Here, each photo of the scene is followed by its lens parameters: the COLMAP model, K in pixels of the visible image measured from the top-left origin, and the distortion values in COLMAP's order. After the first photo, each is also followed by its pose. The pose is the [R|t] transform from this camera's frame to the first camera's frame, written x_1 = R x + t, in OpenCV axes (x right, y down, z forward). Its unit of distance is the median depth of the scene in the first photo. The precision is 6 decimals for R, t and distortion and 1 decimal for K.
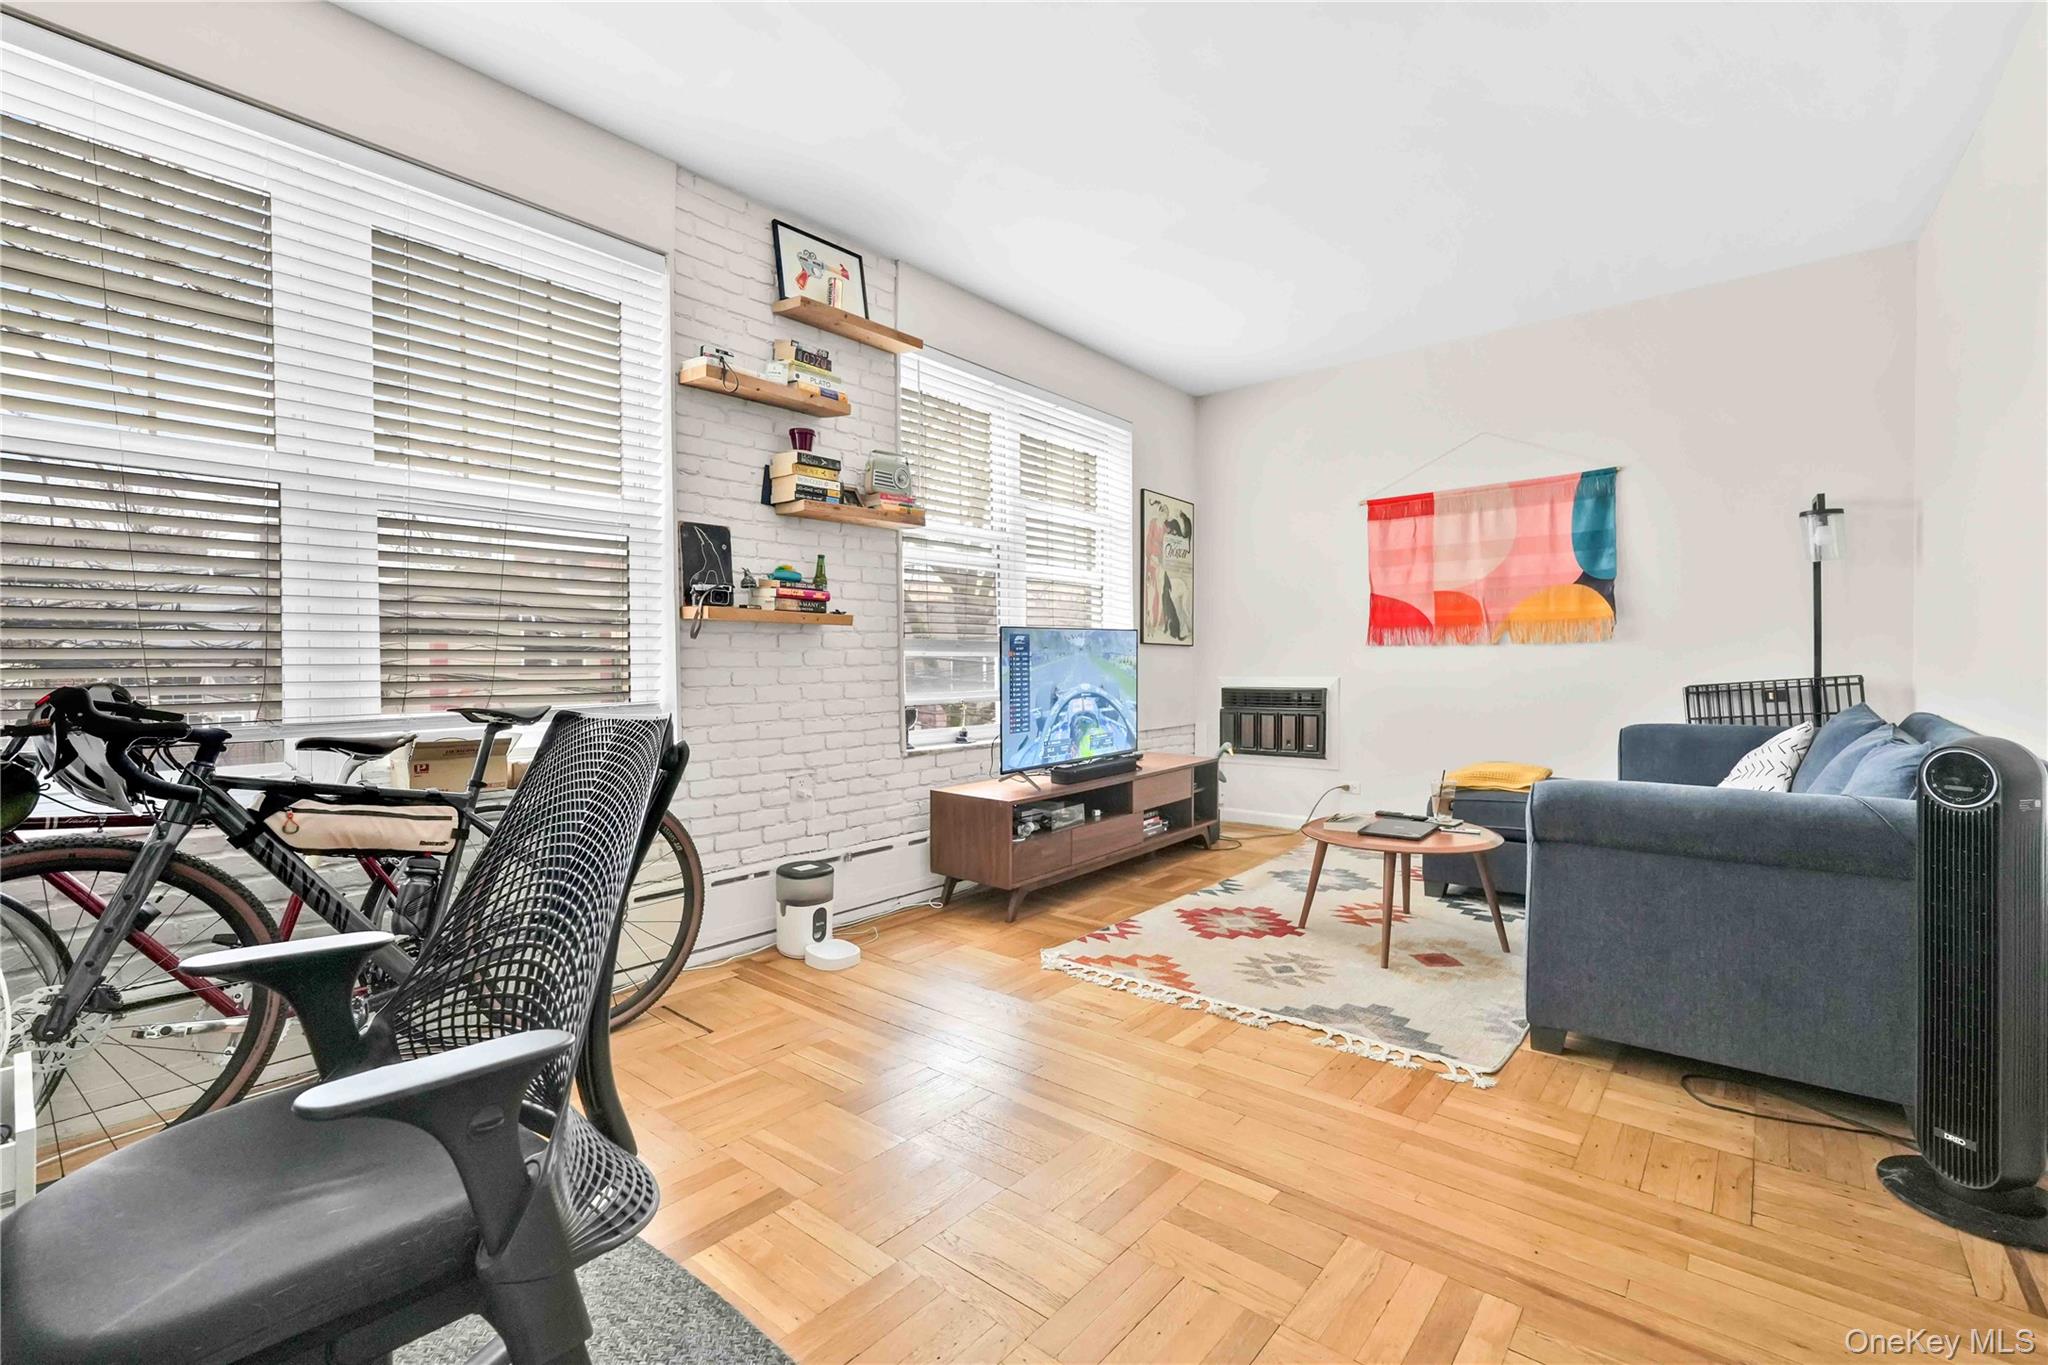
lens RADIAL K [[901.5, 0, 1014.9], [0, 901.5, 670.1], [0, 0, 1]] dist [-0.015850, 0.000663]
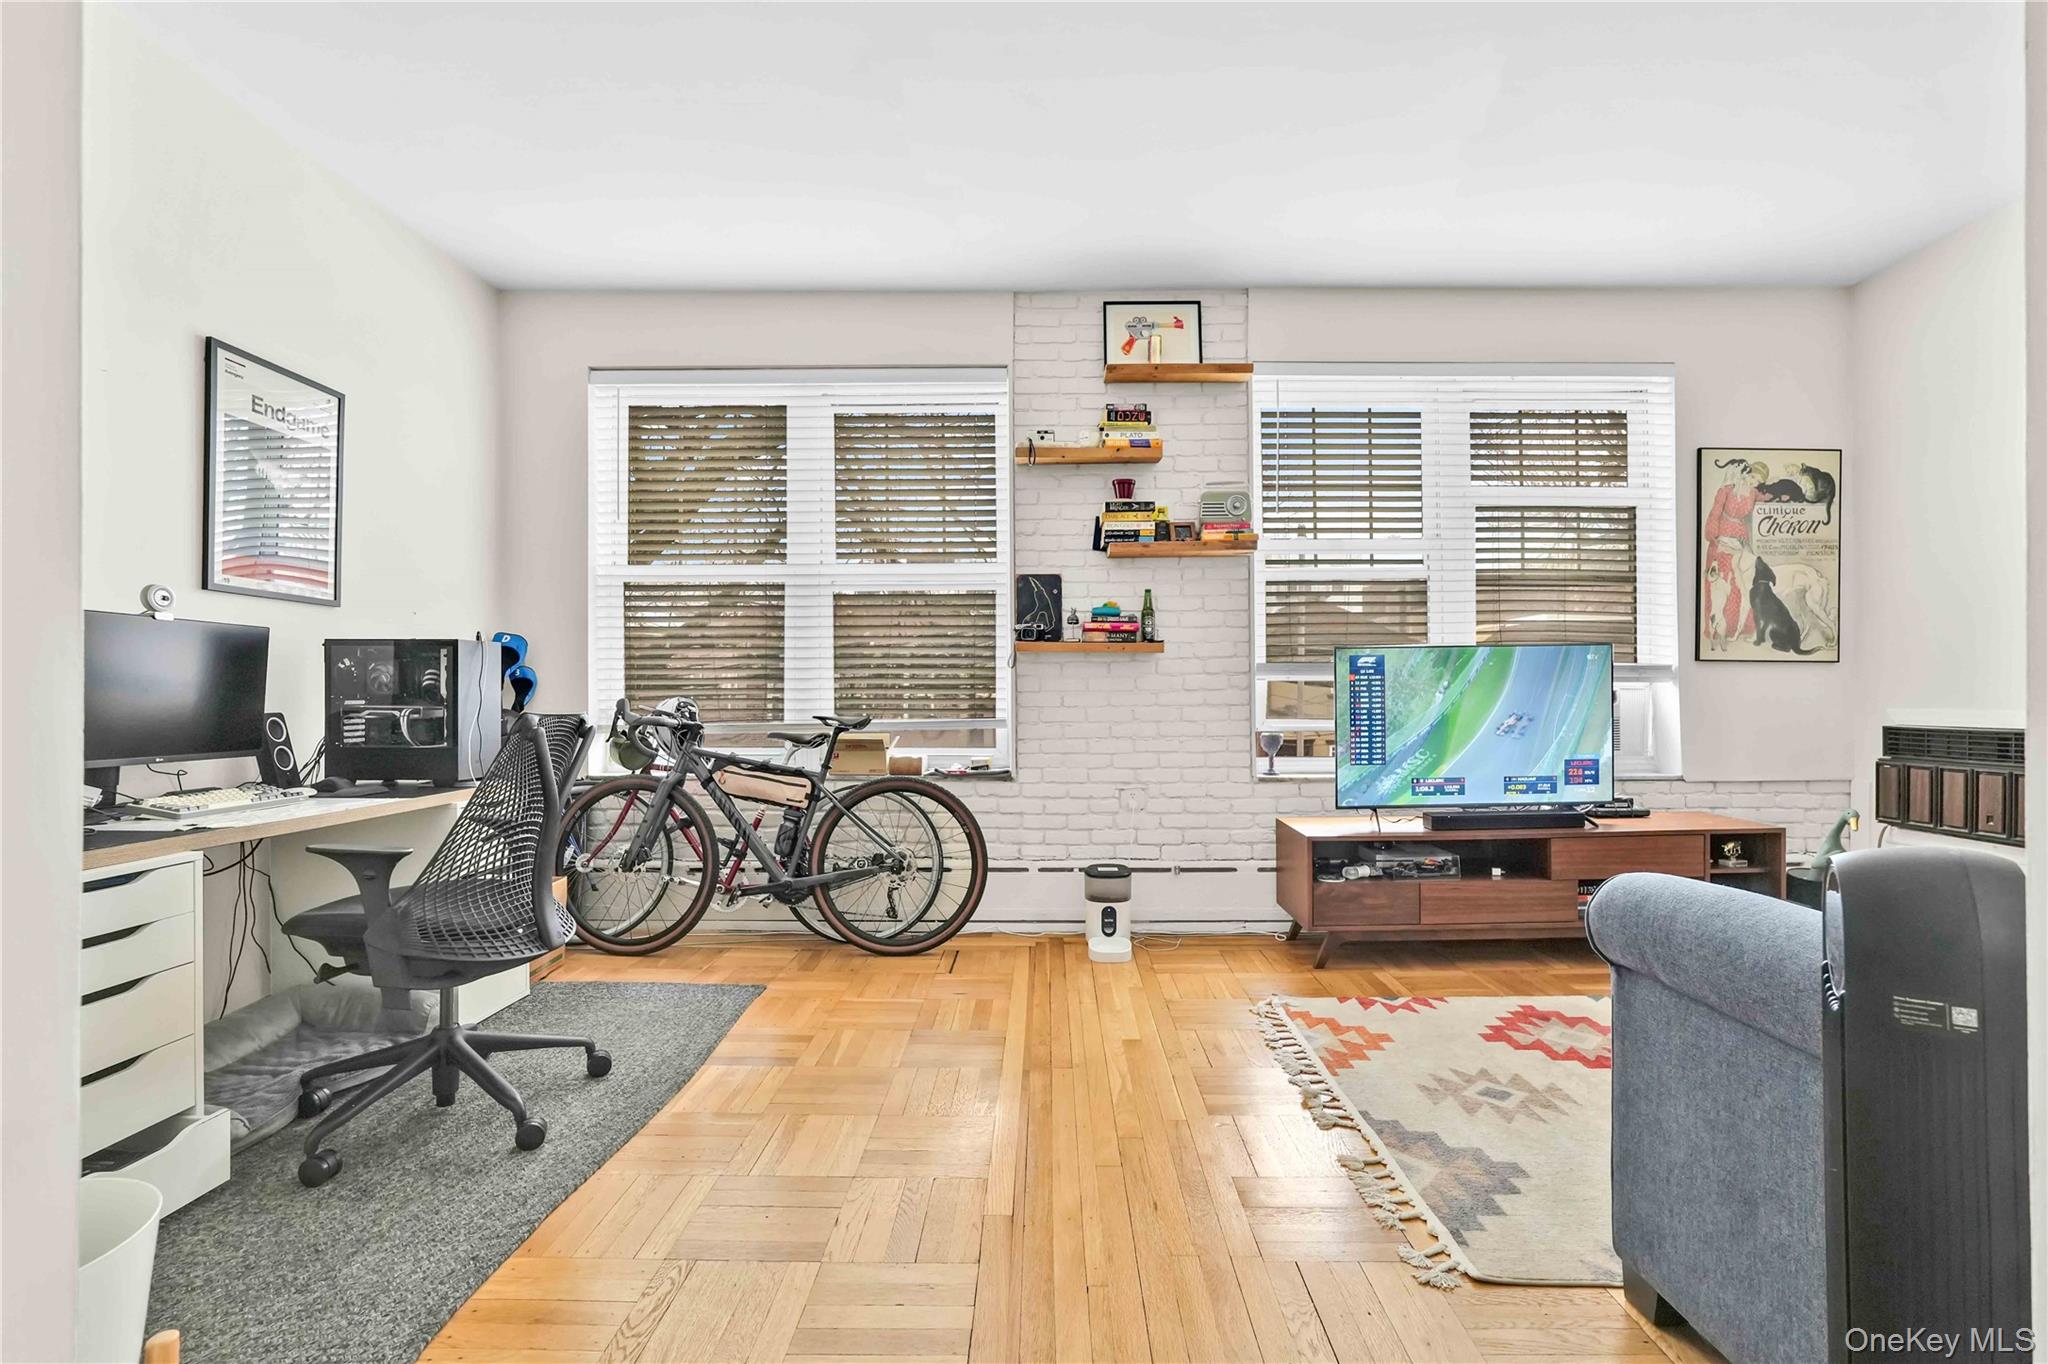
lens RADIAL K [[901.5, 0, 1017.5], [0, 901.5, 688.5], [0, 0, 1]] dist [-0.015850, 0.000663]
pose [[0.633523, -0.002333, -0.773720, 0.546352], [-0.005804, 0.999953, -0.007767, 0.002393], [0.773702, 0.009411, 0.633480, 0.187541]]
